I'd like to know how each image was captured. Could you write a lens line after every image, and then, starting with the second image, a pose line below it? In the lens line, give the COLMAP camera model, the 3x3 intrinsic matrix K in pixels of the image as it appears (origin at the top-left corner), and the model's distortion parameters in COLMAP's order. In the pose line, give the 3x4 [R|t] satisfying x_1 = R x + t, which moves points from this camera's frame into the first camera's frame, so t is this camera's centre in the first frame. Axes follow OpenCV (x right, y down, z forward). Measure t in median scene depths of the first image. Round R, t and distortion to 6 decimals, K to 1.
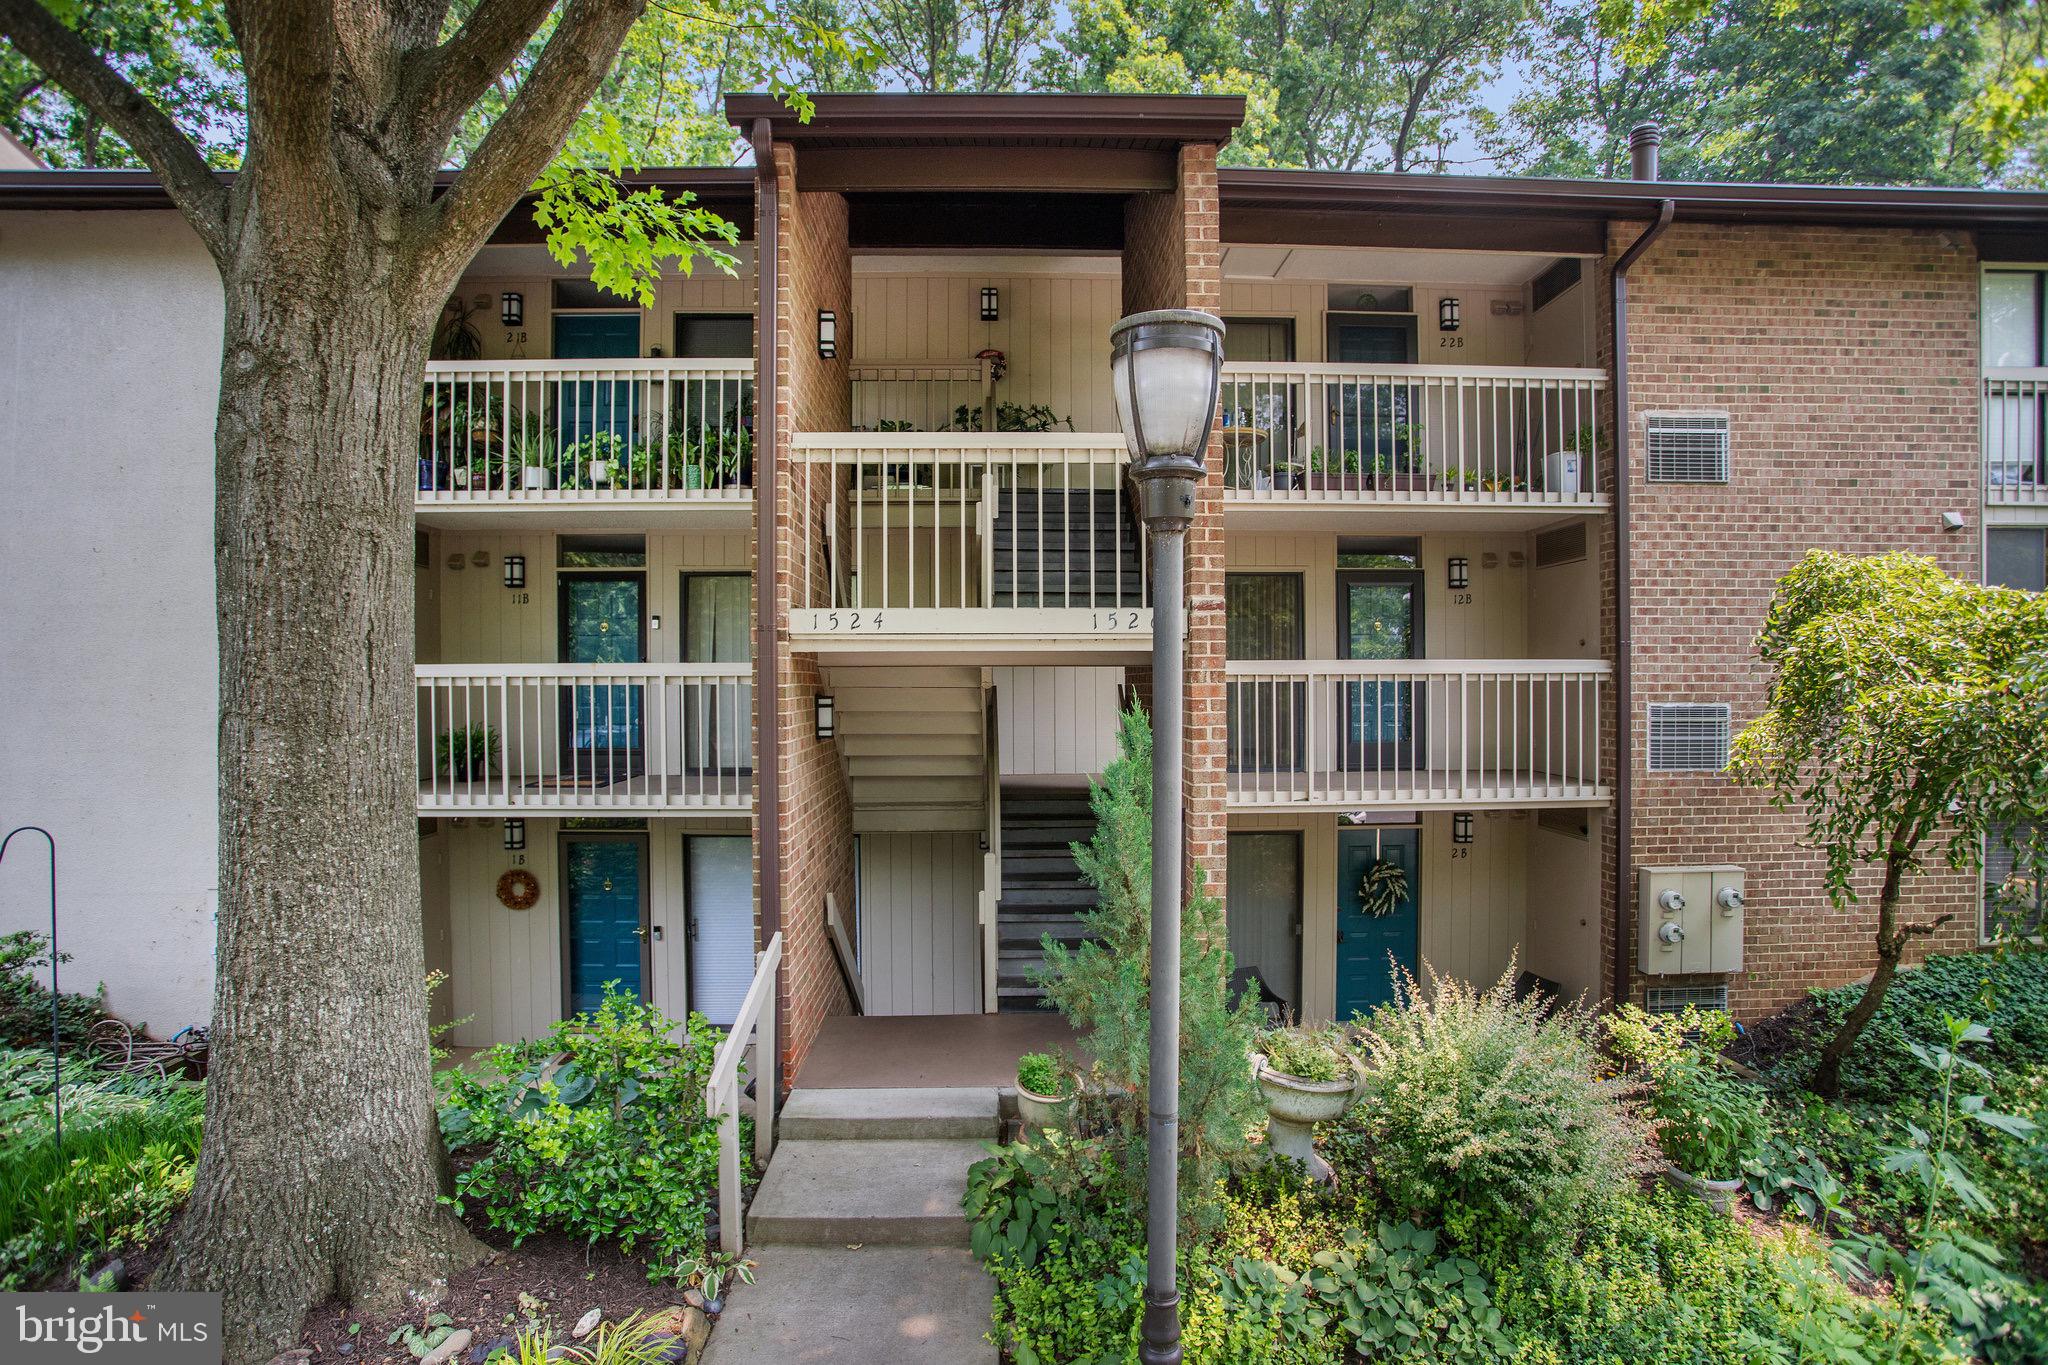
lens RADIAL K [[1025.8, 0, 1024.0], [0, 1025.8, 682.5], [0, 0, 1]] dist [-0.065749, 0.024520]
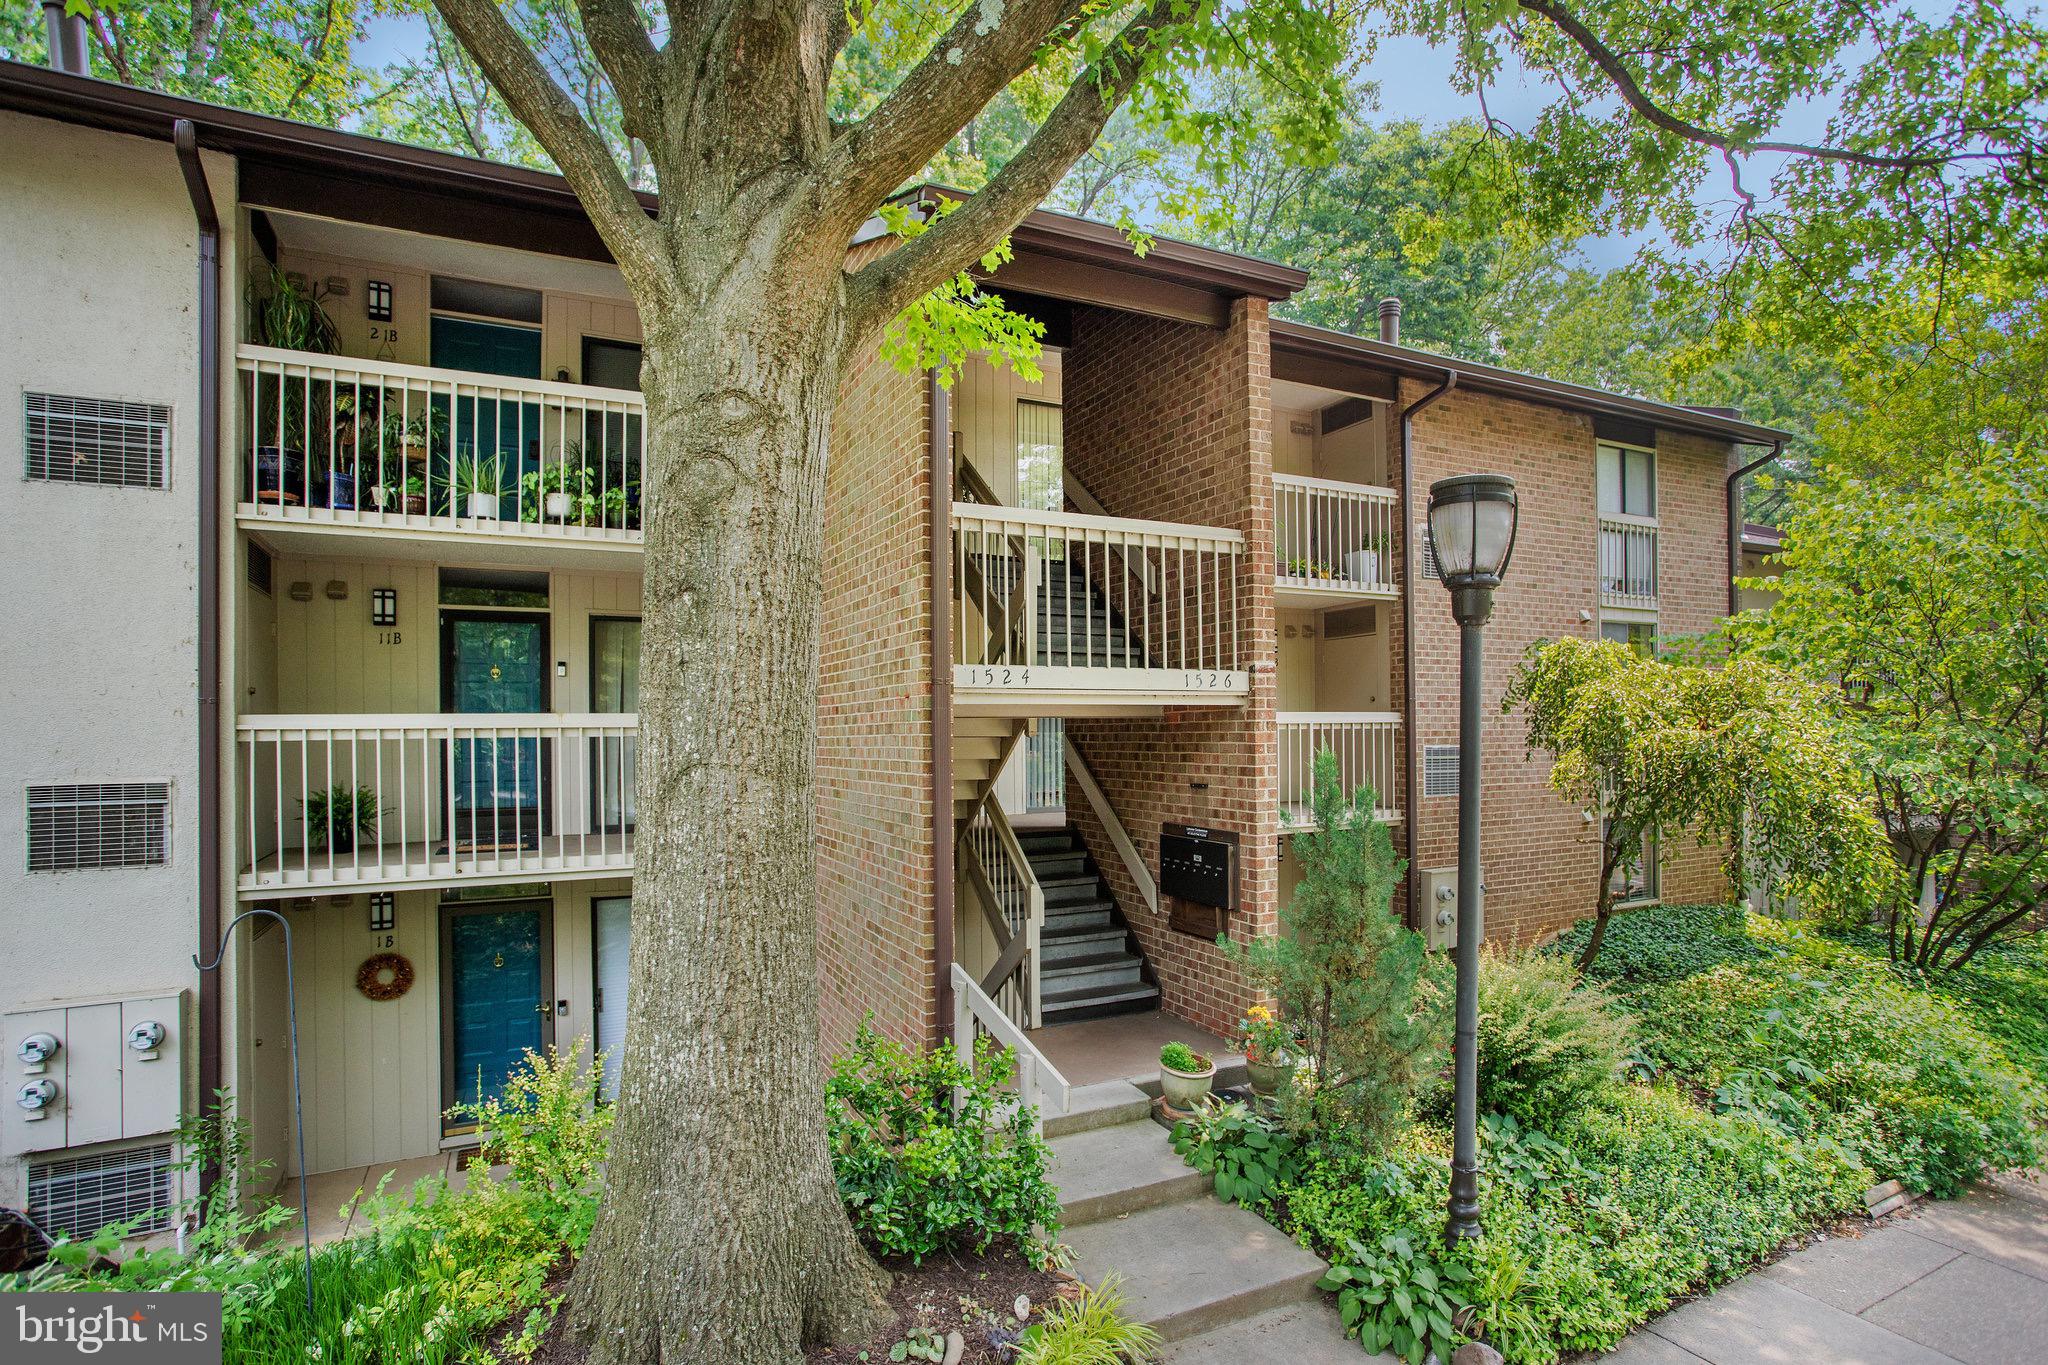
lens RADIAL K [[1043.2, 0, 1020.4], [0, 1043.2, 725.6], [0, 0, 1]] dist [-0.046820, 0.024427]
pose [[0.911297, -0.002589, 0.411742, -0.423360], [0.005836, 0.999961, -0.006629, 0.000519], [-0.411709, 0.008444, 0.911276, -0.025550]]
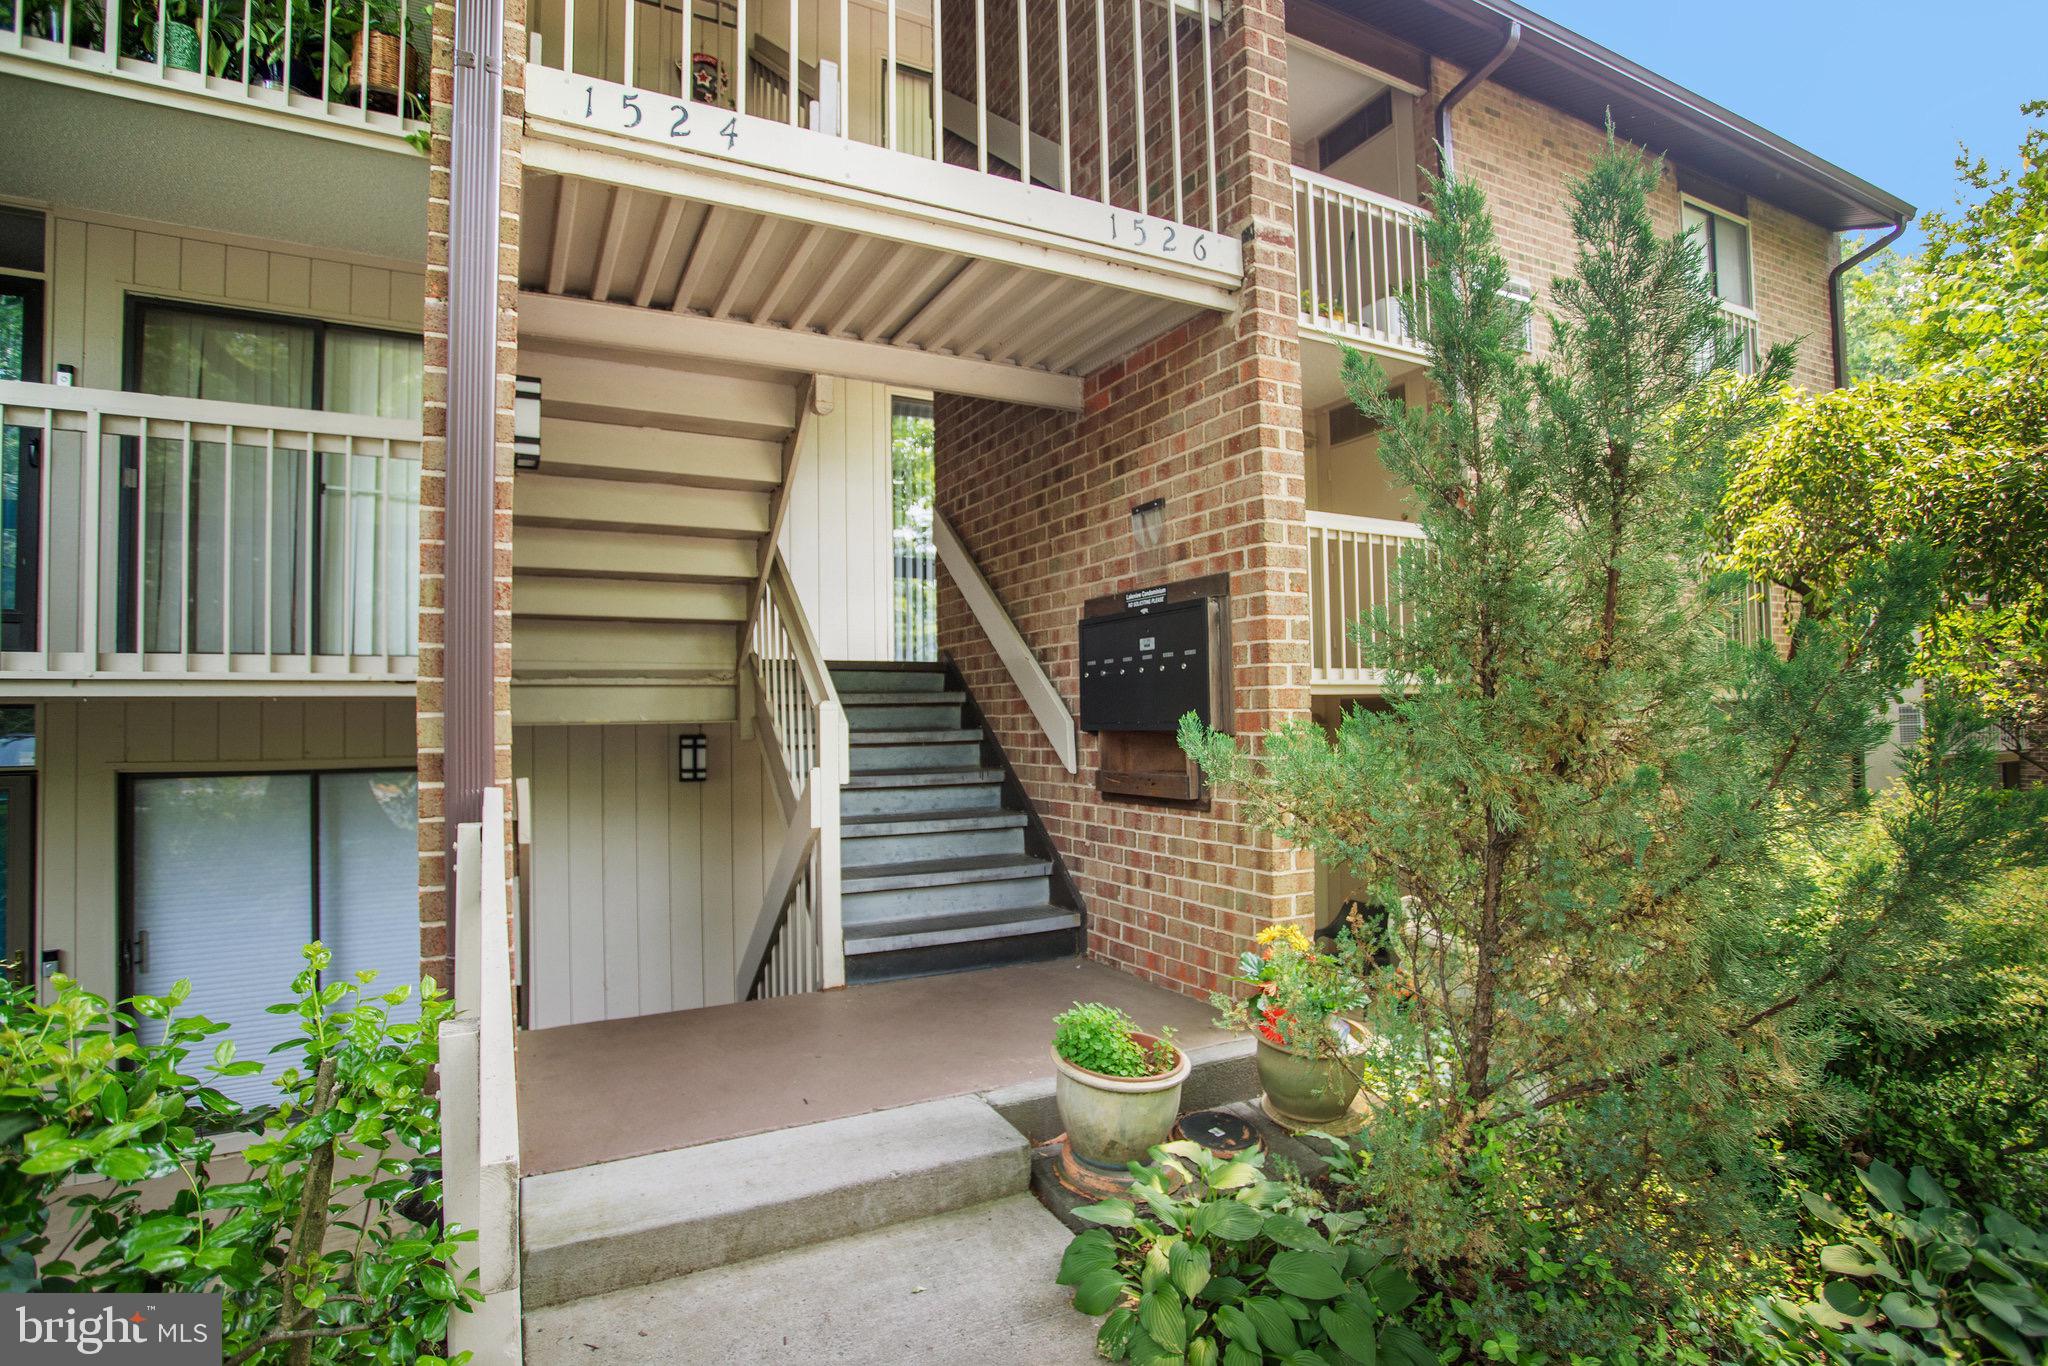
lens RADIAL K [[1025.8, 0, 1024.0], [0, 1025.8, 683.0], [0, 0, 1]] dist [-0.065749, 0.024520]
pose [[0.899192, 0.005781, 0.437517, -0.151289], [0.014439, 0.998976, -0.042875, 0.149506], [-0.437317, 0.044871, 0.898188, 0.363824]]
